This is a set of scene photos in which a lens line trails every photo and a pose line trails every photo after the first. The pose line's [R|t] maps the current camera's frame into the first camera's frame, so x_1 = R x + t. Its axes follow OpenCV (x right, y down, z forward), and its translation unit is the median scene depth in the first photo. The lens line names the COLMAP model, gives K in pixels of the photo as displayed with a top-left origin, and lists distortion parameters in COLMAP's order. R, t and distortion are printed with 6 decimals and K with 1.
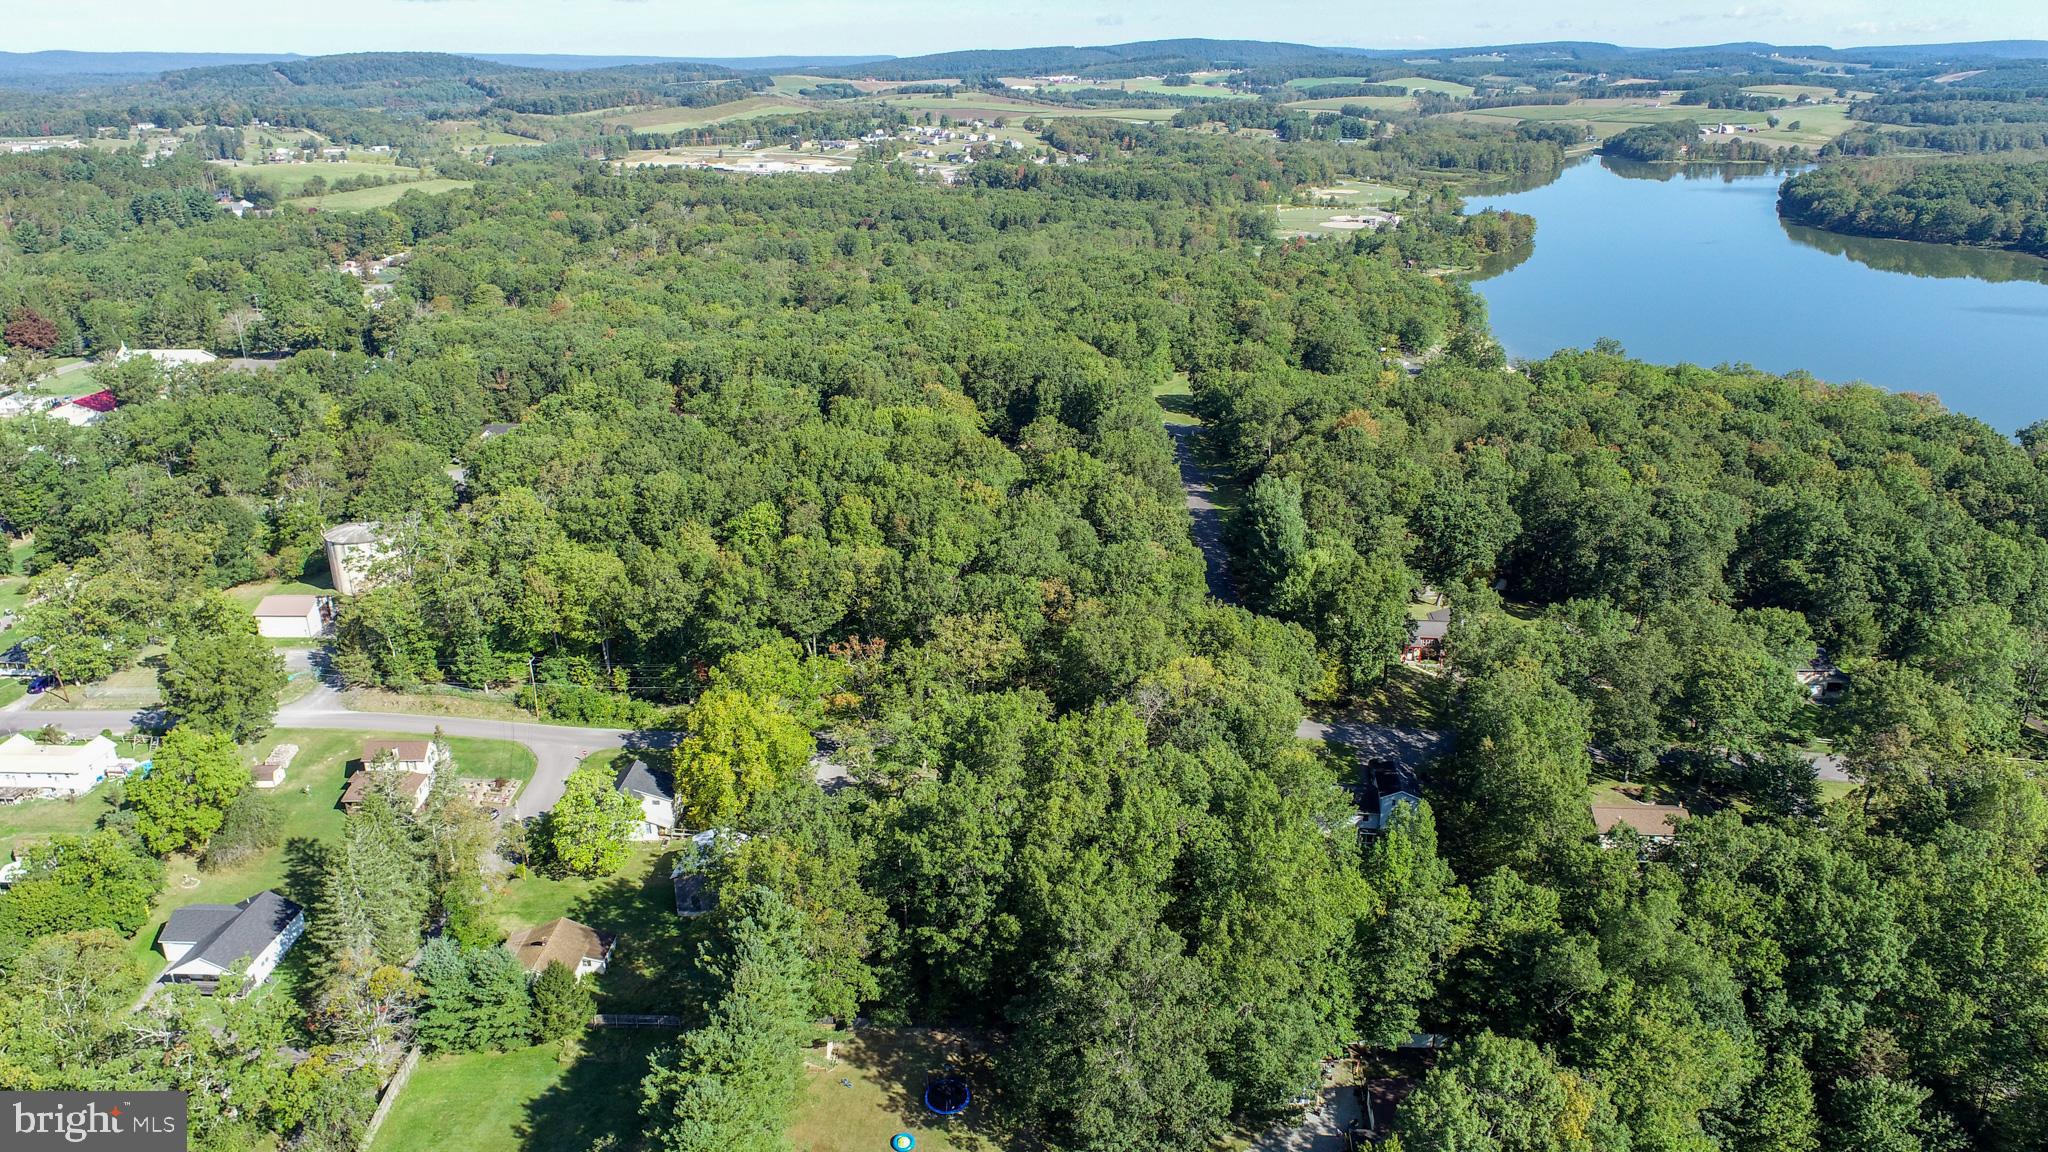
lens RADIAL K [[1381.0, 0, 1024.0], [0, 1381.0, 576.2], [0, 0, 1]] dist [-0.014650, 0.008503]
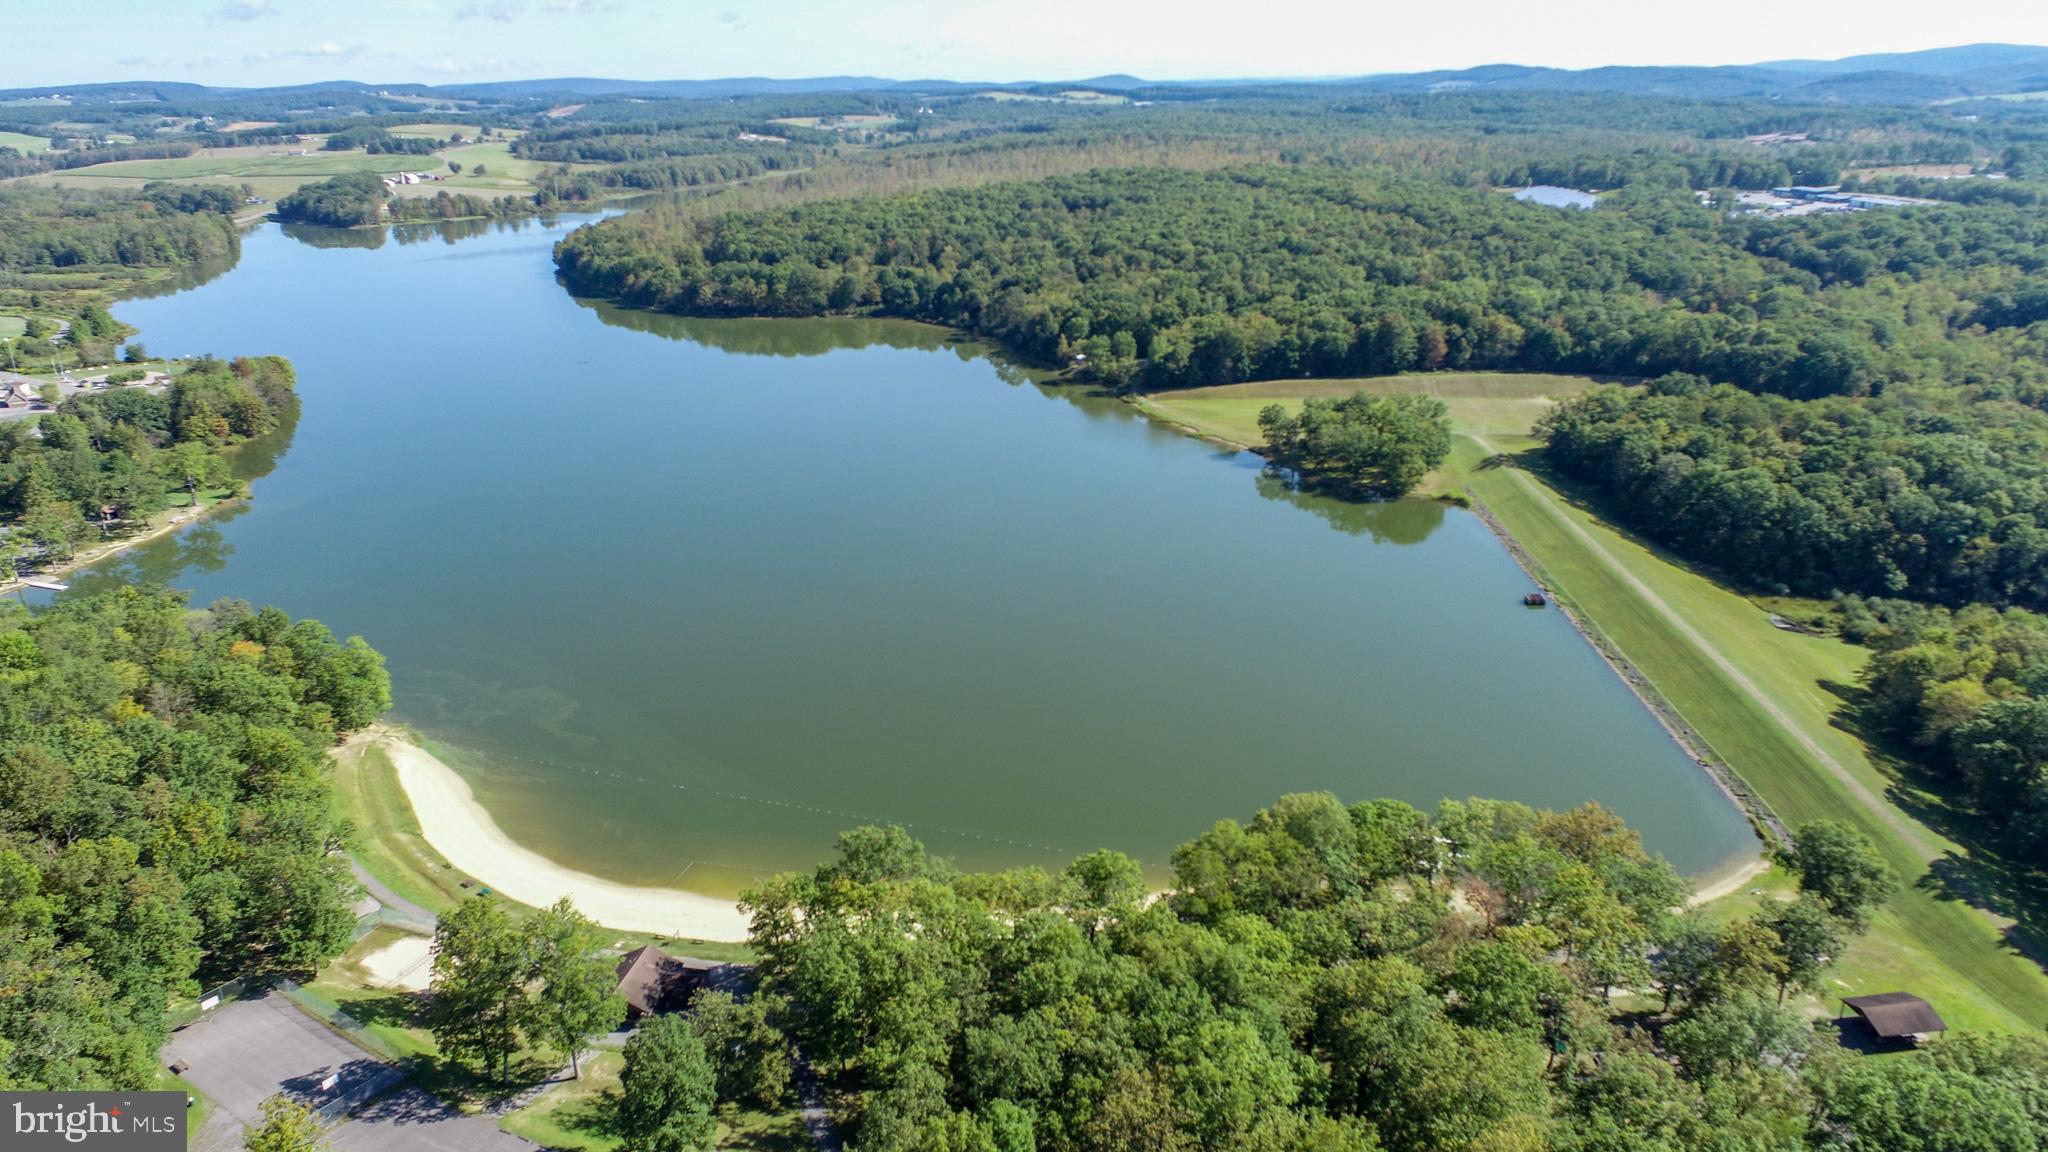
lens RADIAL K [[1381.0, 0, 1021.4], [0, 1381.0, 573.8], [0, 0, 1]] dist [-0.014650, 0.008503]
pose [[0.621909, -0.265149, 0.736835, 0.198442], [0.284739, 0.953094, 0.102642, -0.281868], [-0.729488, 0.145972, 0.668236, 0.743839]]
